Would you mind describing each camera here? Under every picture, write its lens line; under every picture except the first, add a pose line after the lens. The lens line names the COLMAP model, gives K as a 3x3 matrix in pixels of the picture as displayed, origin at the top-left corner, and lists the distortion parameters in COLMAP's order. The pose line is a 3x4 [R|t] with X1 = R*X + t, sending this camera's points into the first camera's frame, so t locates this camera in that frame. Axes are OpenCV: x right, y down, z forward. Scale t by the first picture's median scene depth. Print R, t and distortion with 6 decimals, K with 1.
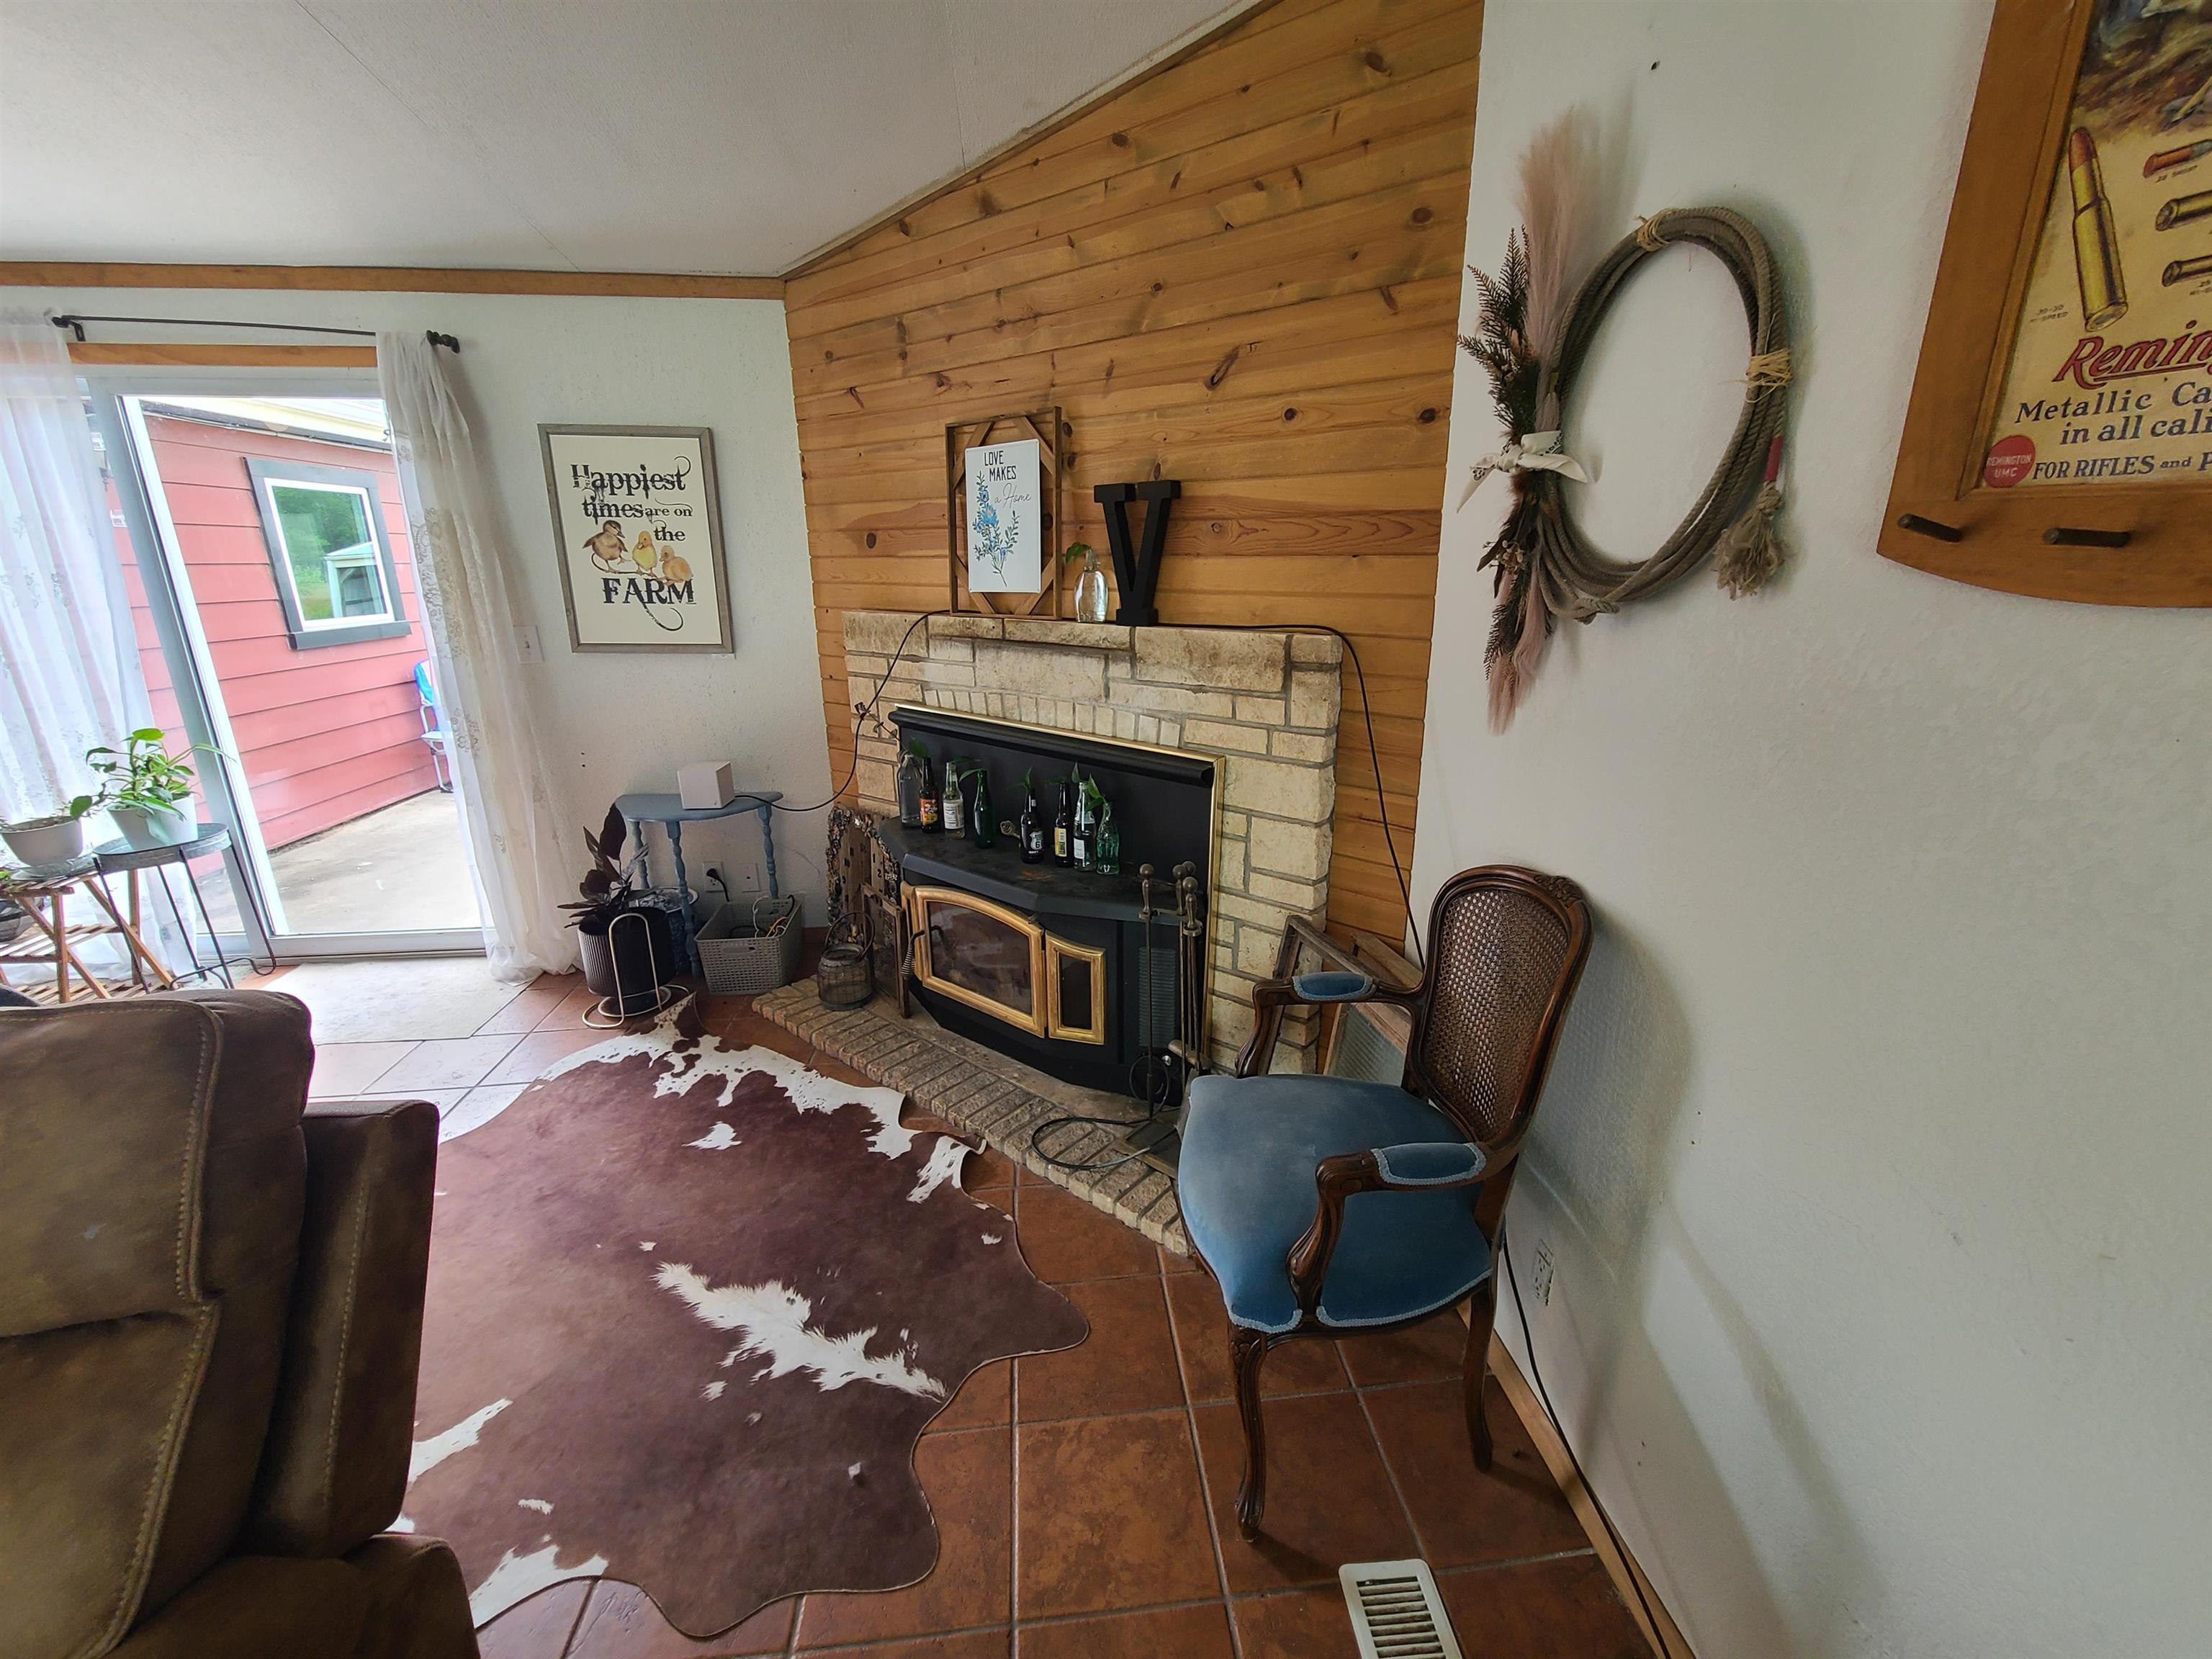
lens RADIAL K [[927.8, 0, 1106.0], [0, 927.8, 829.5], [0, 0, 1]] dist [0.001135, 0.000034]
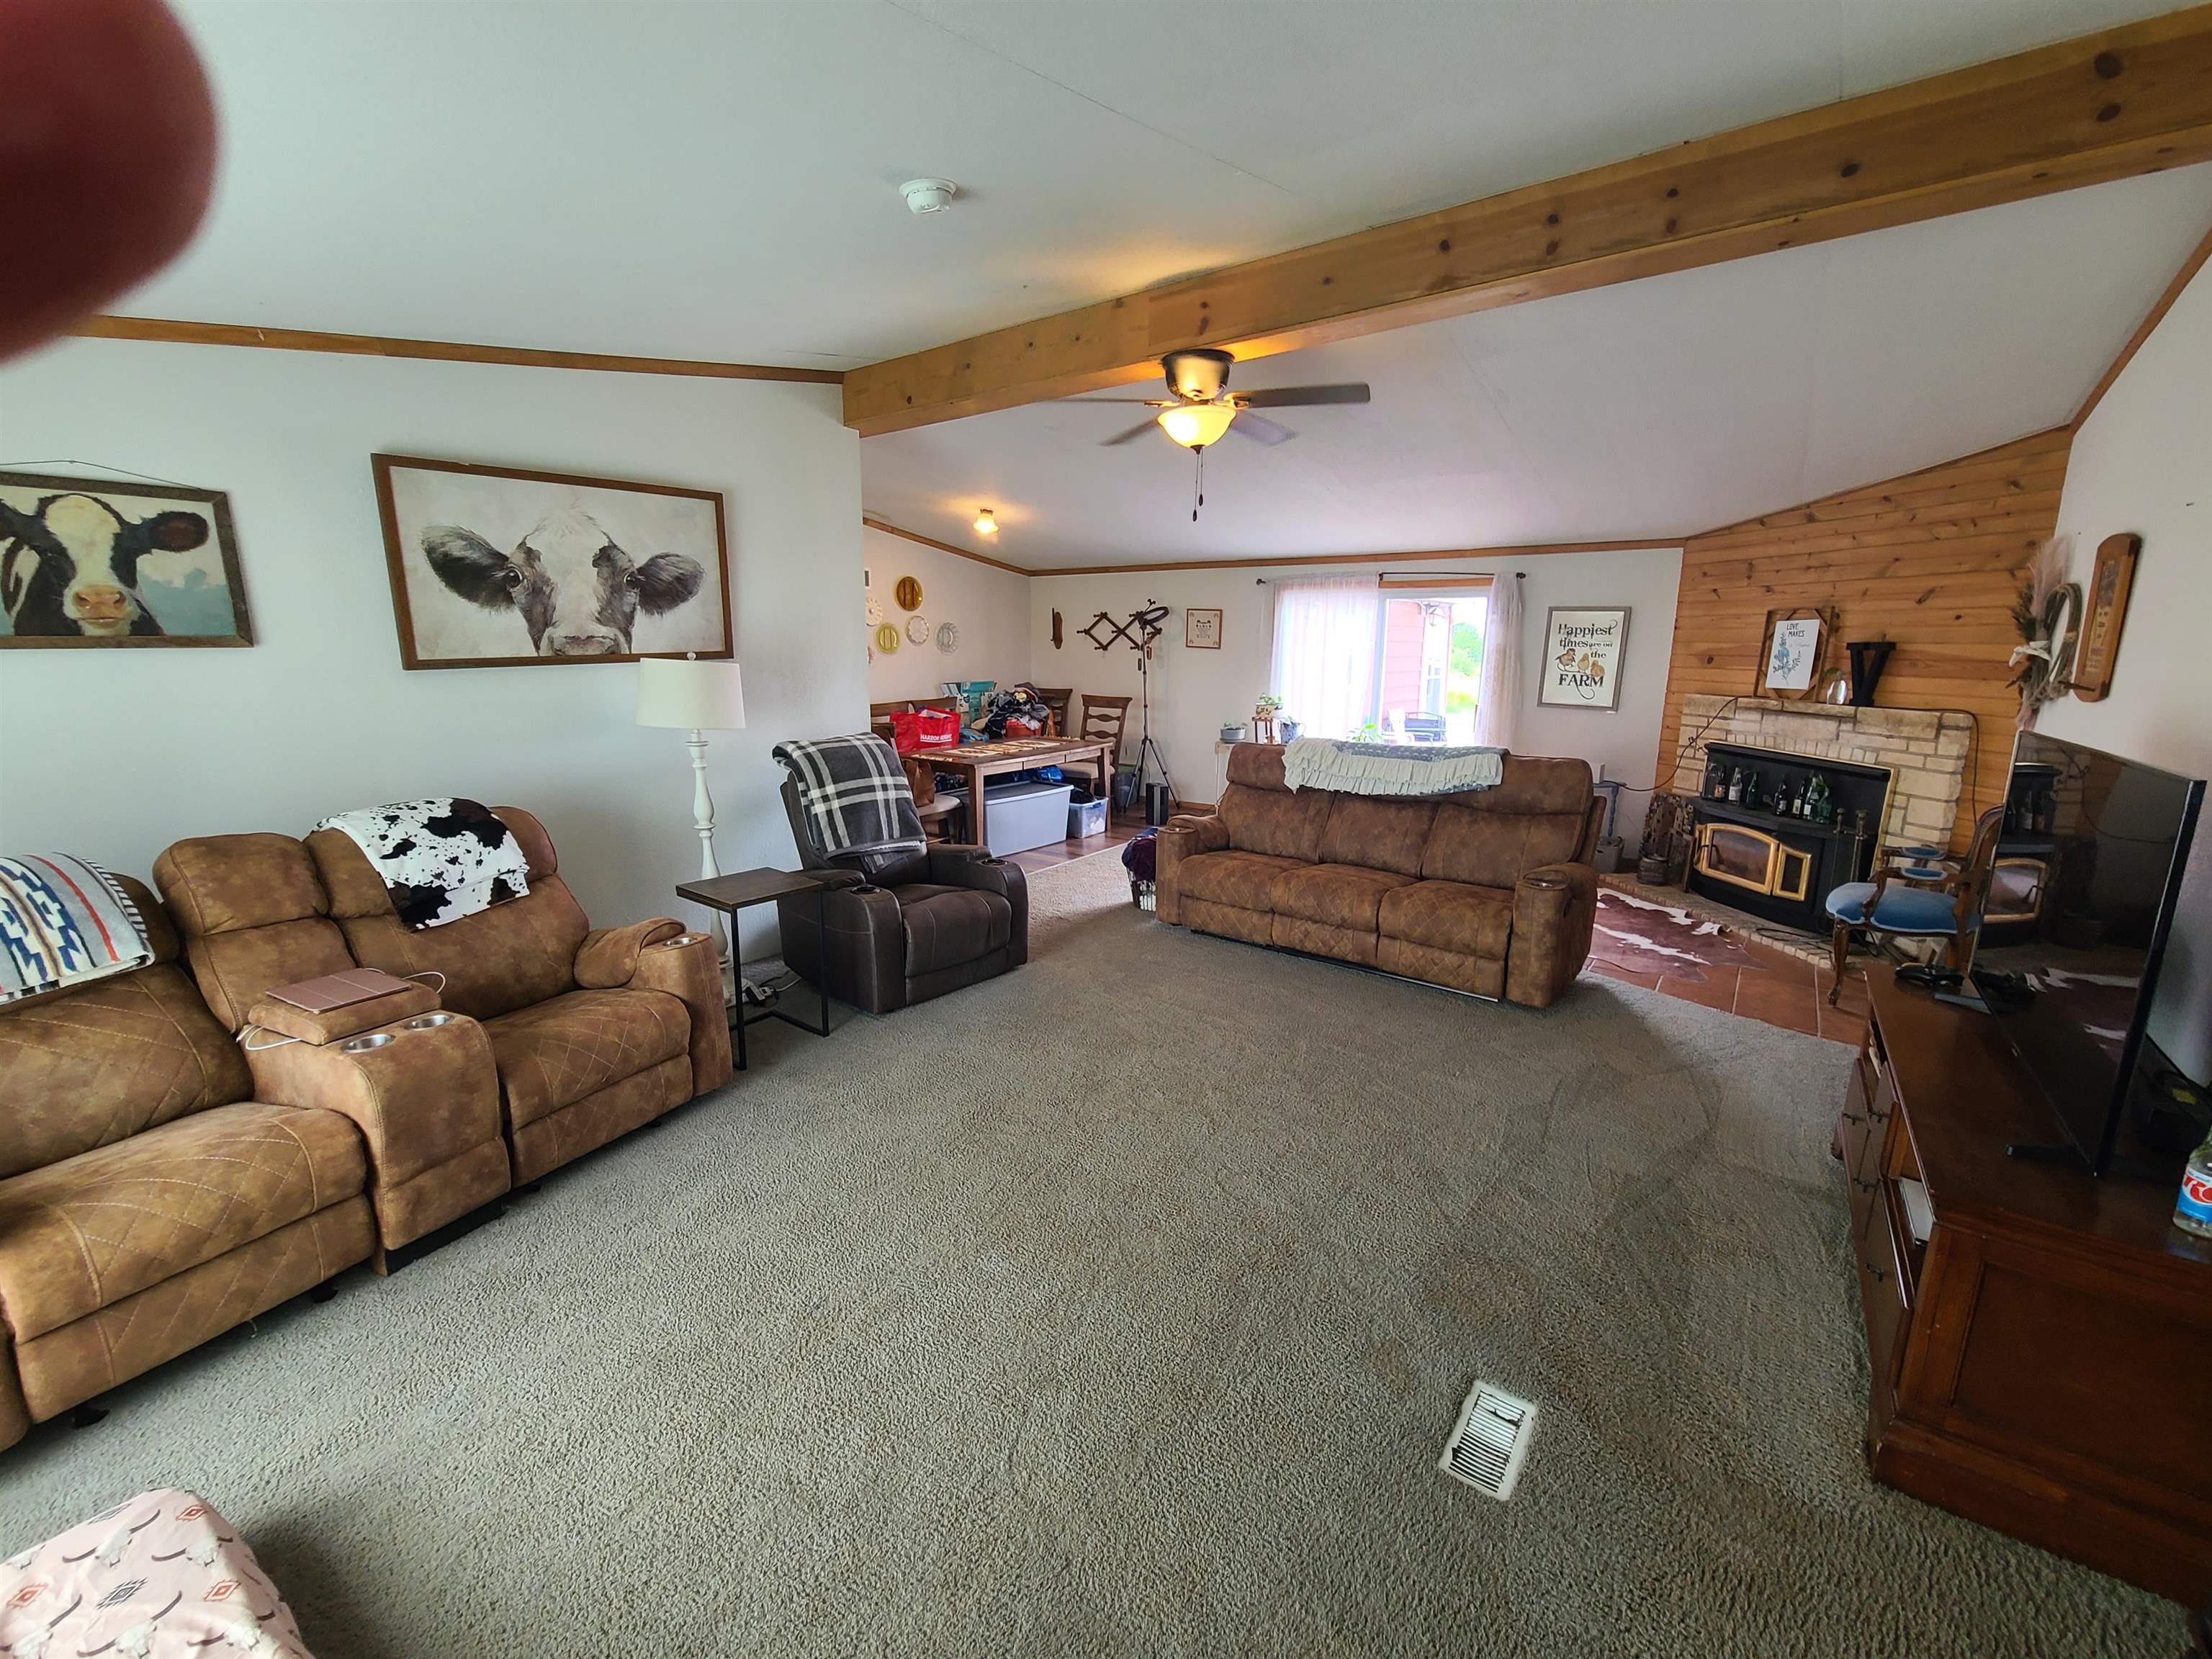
lens RADIAL K [[927.8, 0, 1106.0], [0, 927.8, 829.5], [0, 0, 1]] dist [0.001135, 0.000034]
pose [[0.751211, 0.144438, -0.644066, 0.140579], [-0.199992, 0.979704, -0.013554, 0.415906], [0.629036, 0.138990, 0.764850, -1.617939]]
